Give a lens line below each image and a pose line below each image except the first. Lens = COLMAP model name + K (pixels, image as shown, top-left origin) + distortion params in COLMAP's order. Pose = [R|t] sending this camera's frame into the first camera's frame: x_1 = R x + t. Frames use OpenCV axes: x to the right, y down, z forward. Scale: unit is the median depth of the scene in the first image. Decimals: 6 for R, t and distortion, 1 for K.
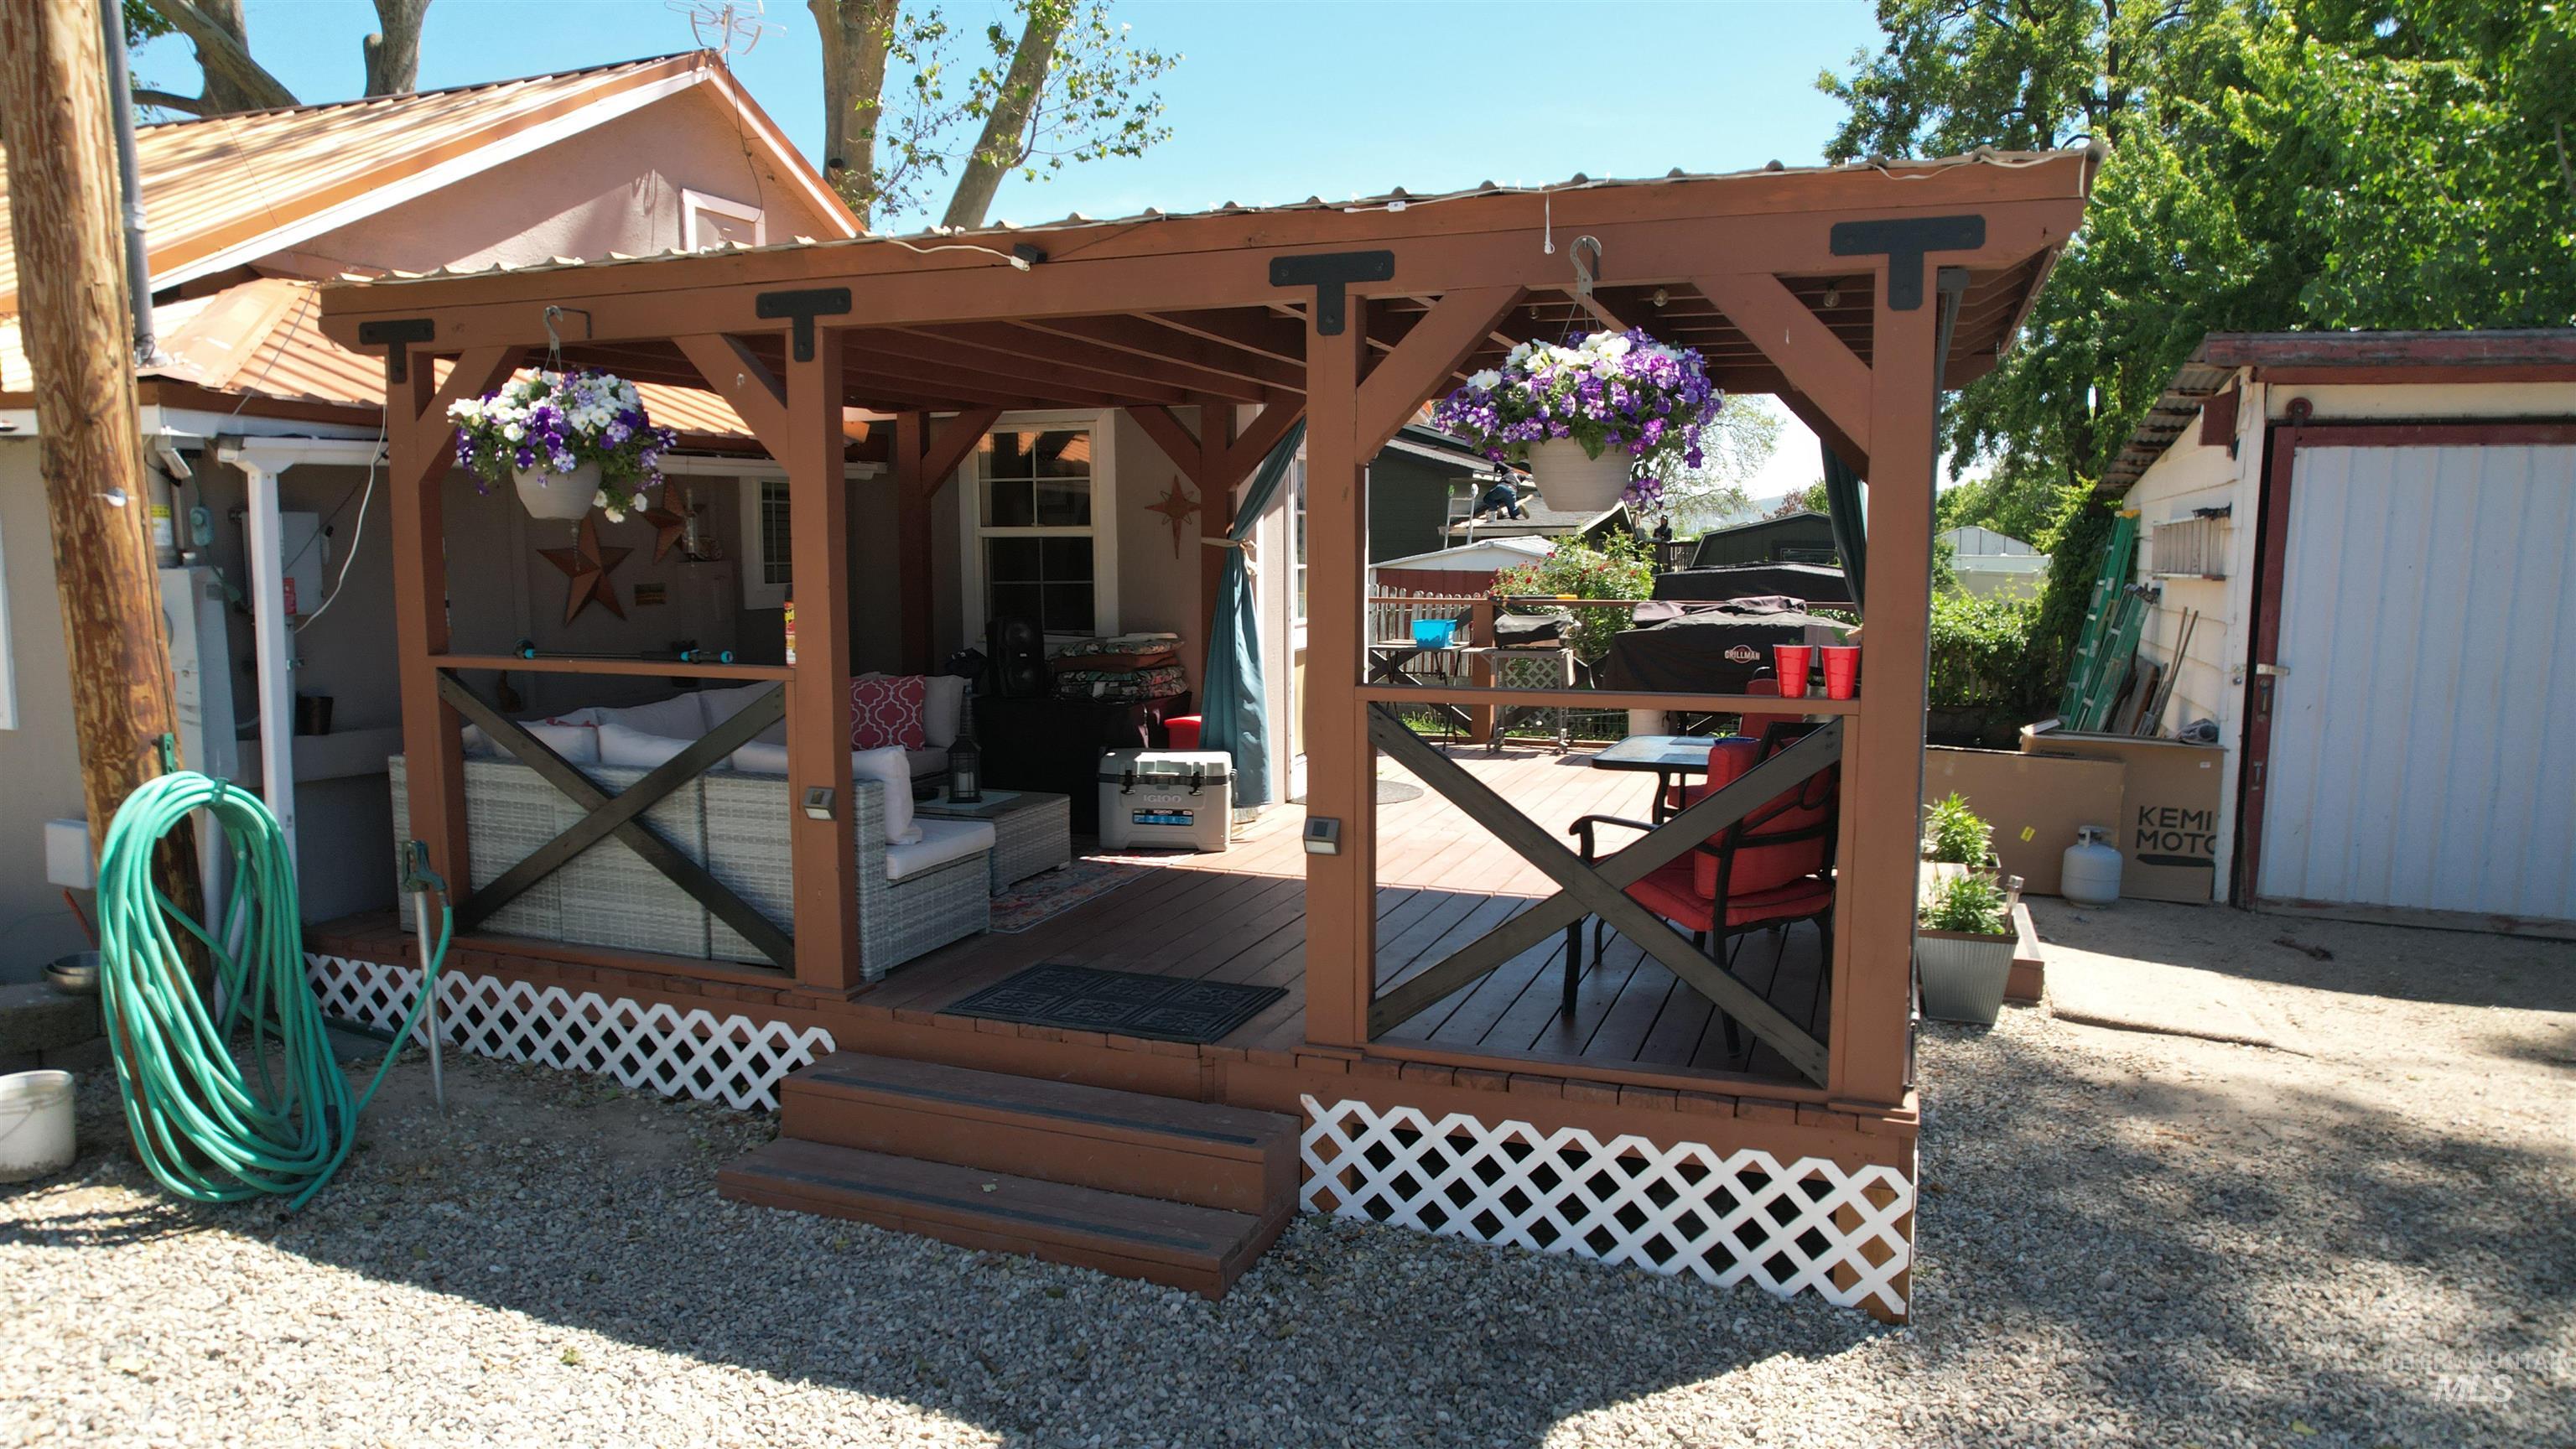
lens RADIAL K [[1651.0, 0, 1288.0], [0, 1651.0, 724.5], [0, 0, 1]] dist [-0.066262, 0.070867]
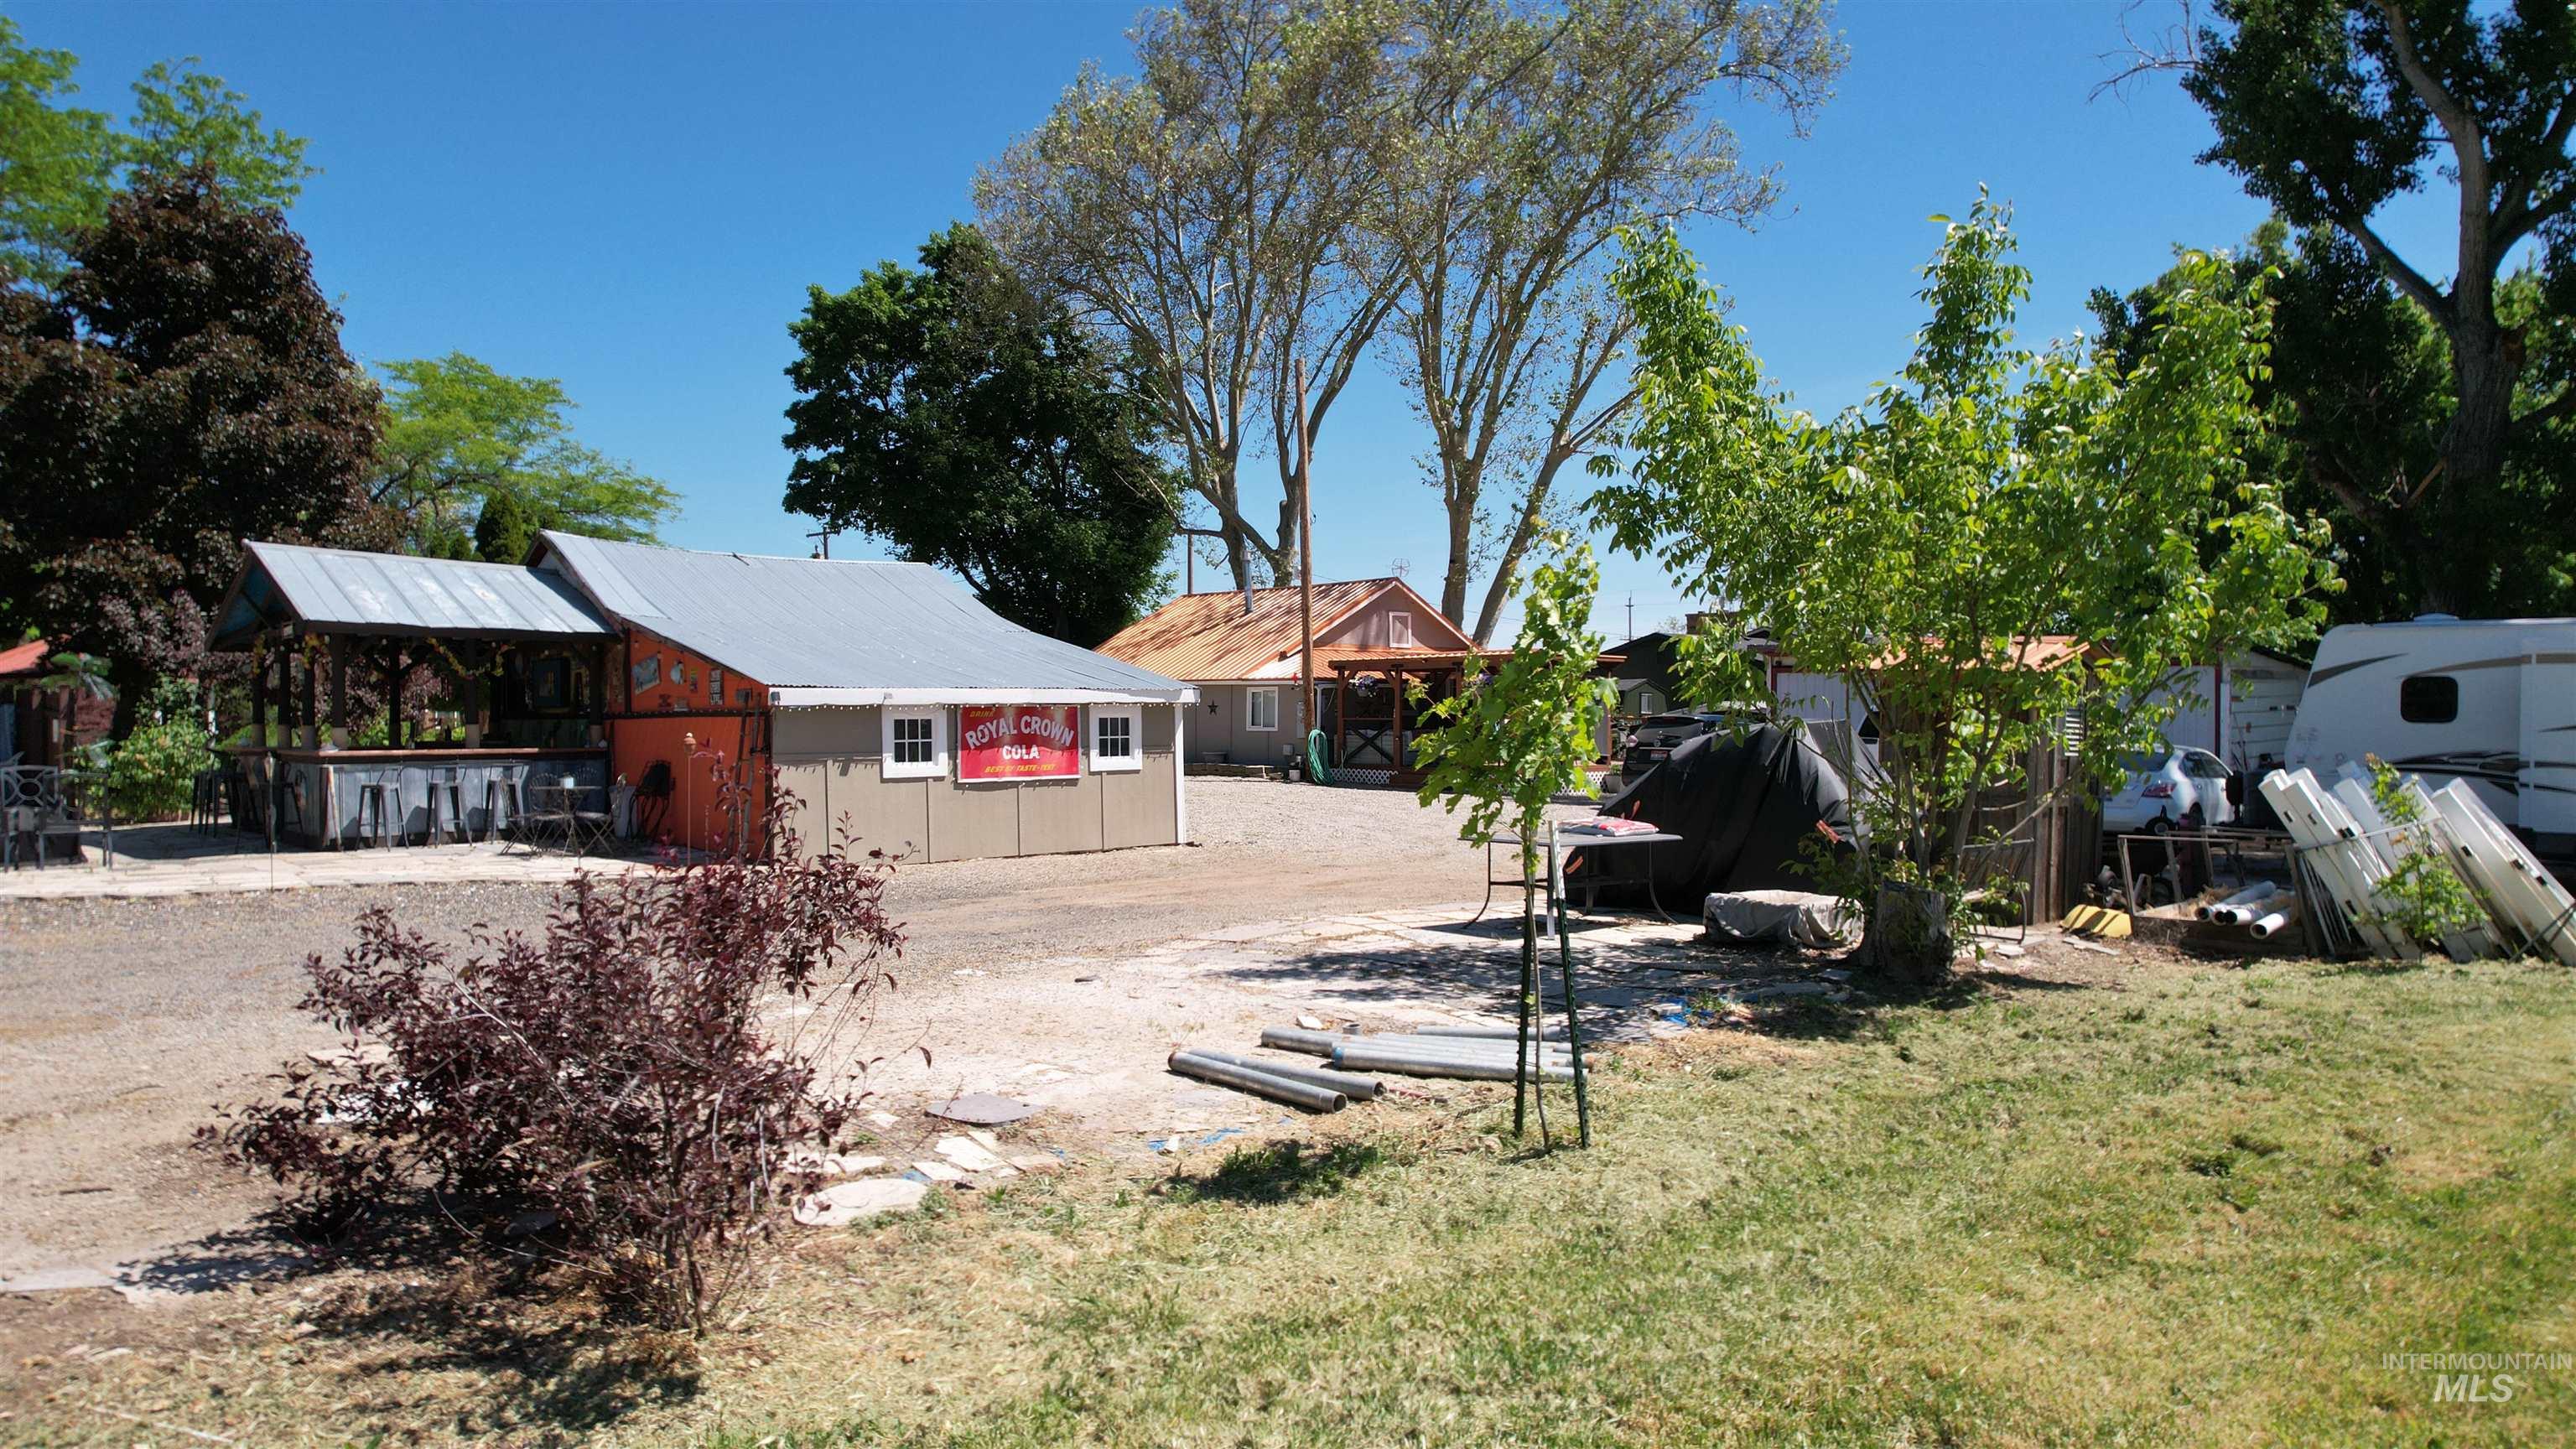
lens RADIAL K [[1651.0, 0, 1288.0], [0, 1651.0, 724.5], [0, 0, 1]] dist [-0.066262, 0.070867]
pose [[0.905618, -0.000800, -0.424094, 0.624279], [-0.043770, 0.994482, -0.095343, 0.188667], [0.421830, 0.104907, 0.900585, -1.514917]]
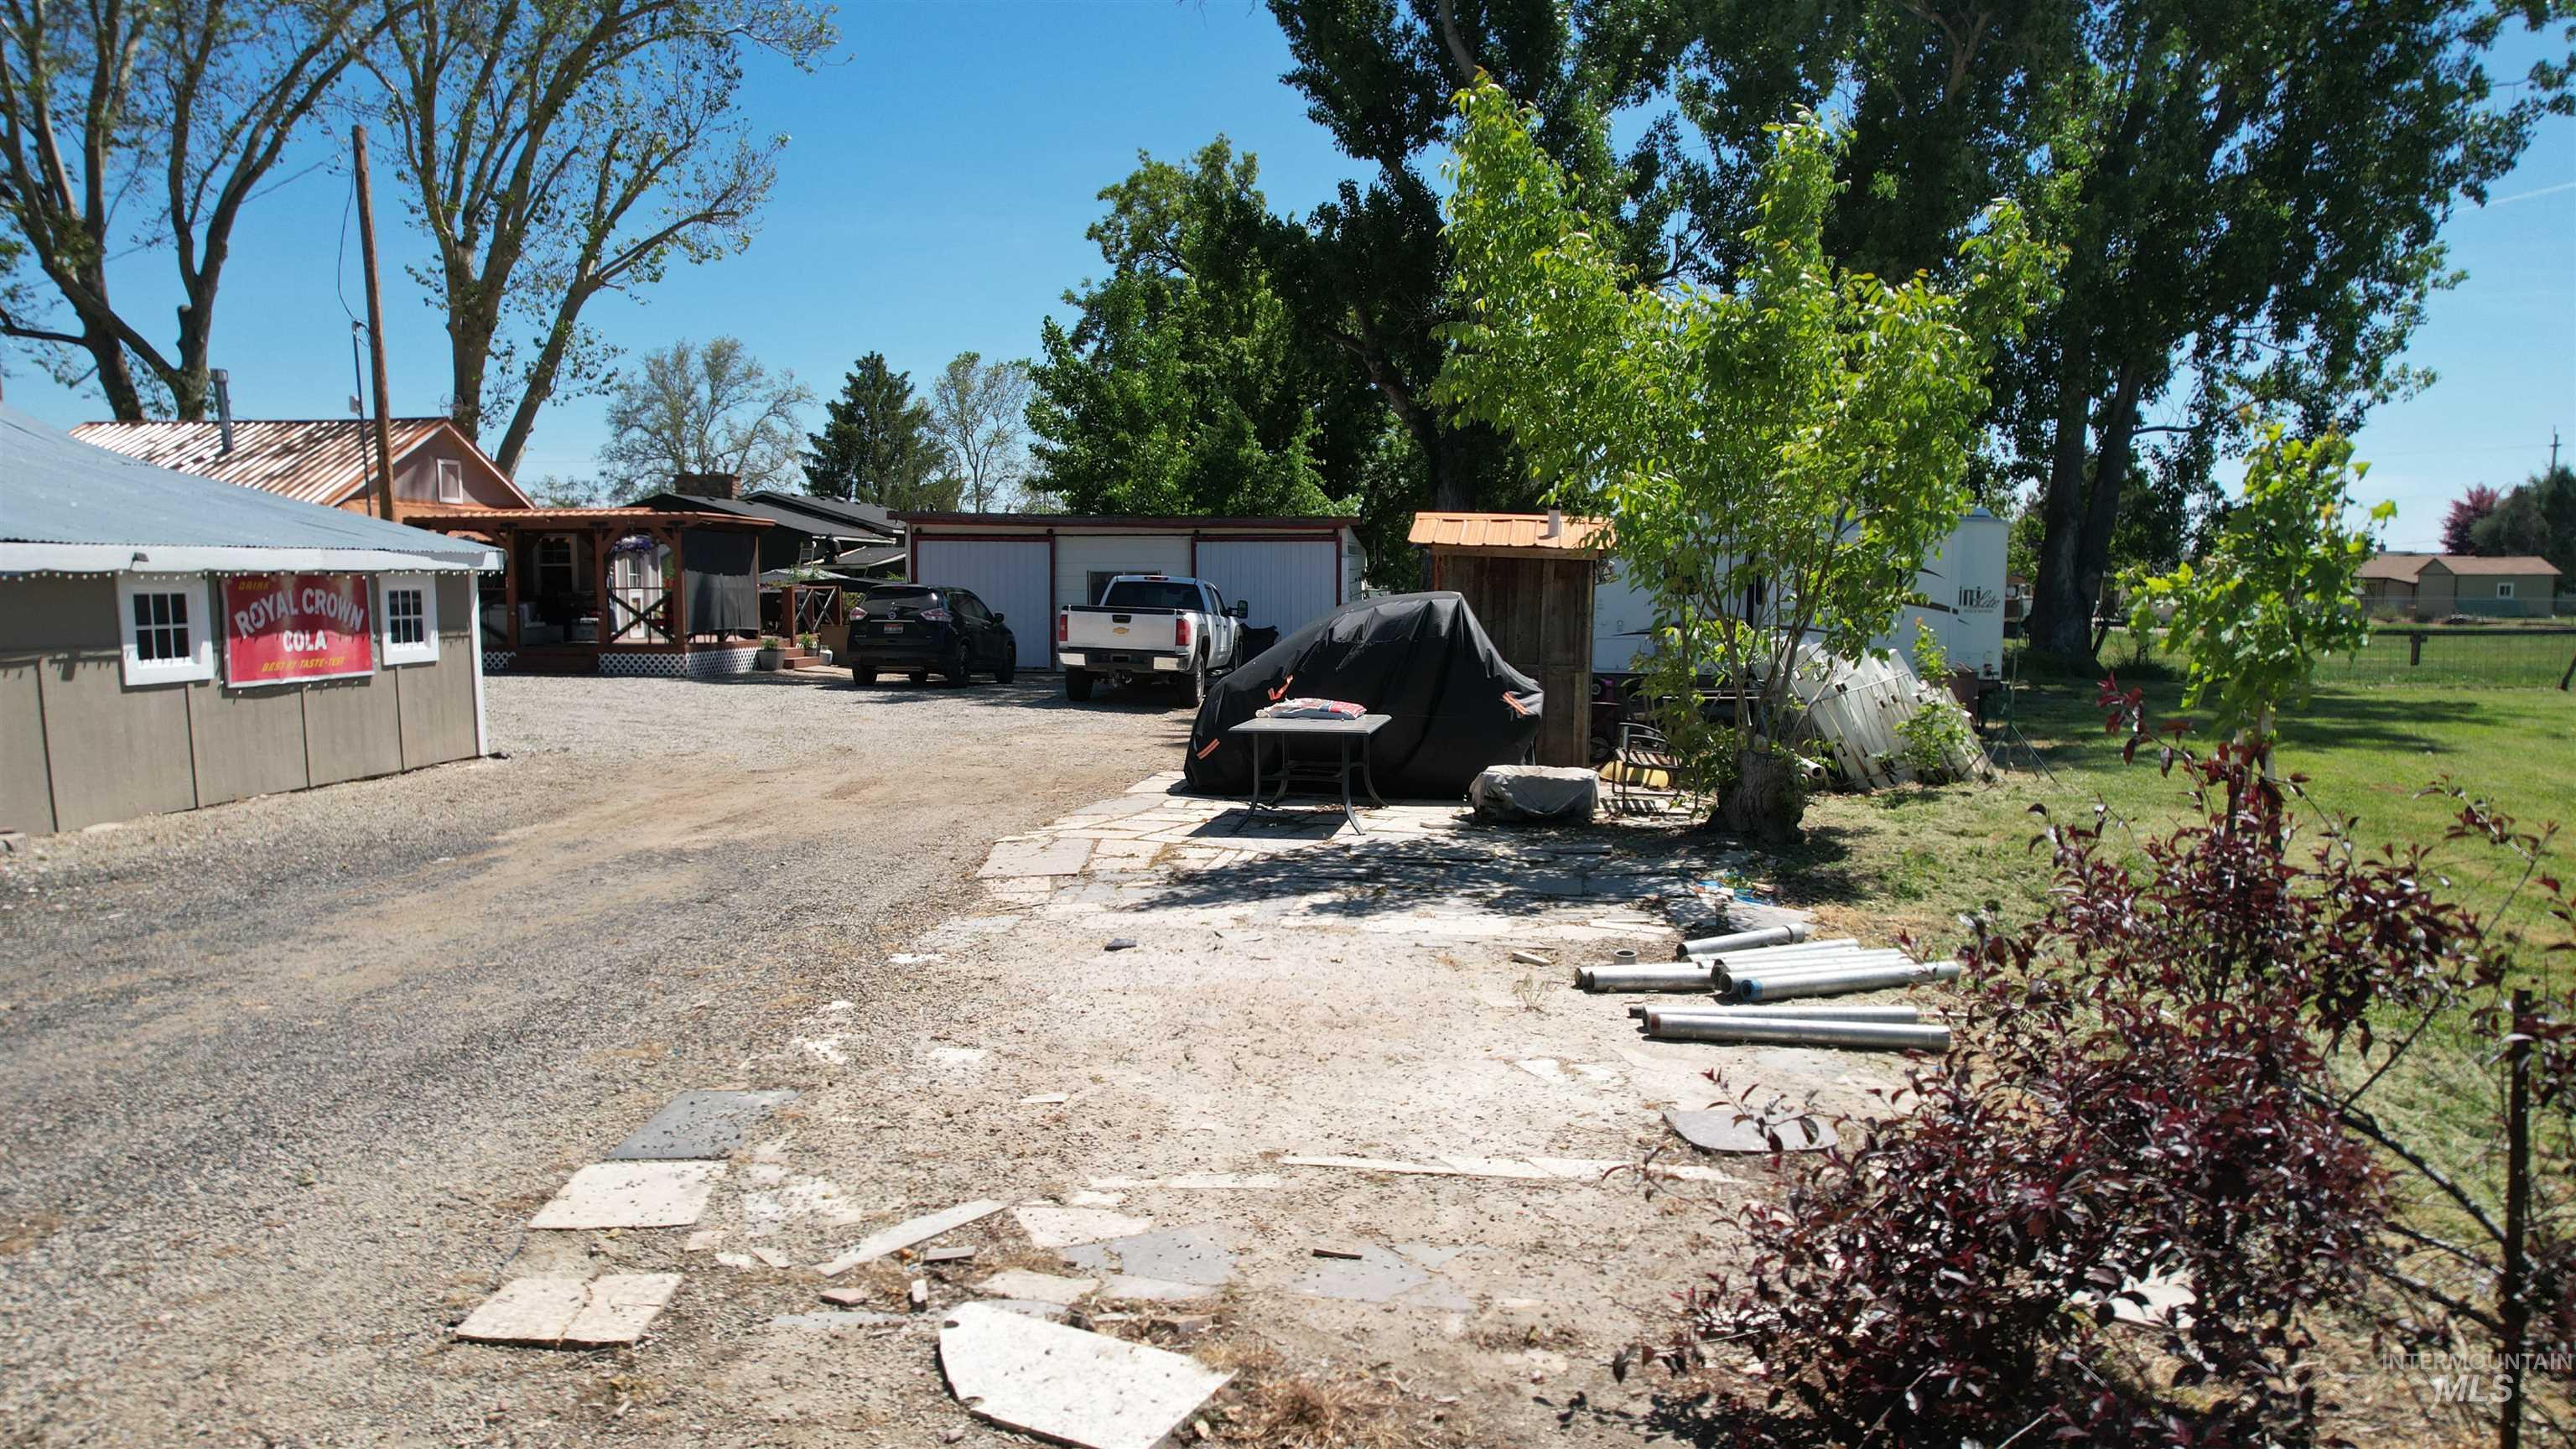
lens RADIAL K [[1651.0, 0, 1288.0], [0, 1651.0, 724.5], [0, 0, 1]] dist [-0.066262, 0.070867]
pose [[0.967528, -0.022665, 0.251745, 0.248493], [0.028667, 0.999385, -0.020198, 0.177584], [-0.251133, 0.026759, 0.967583, -1.445977]]
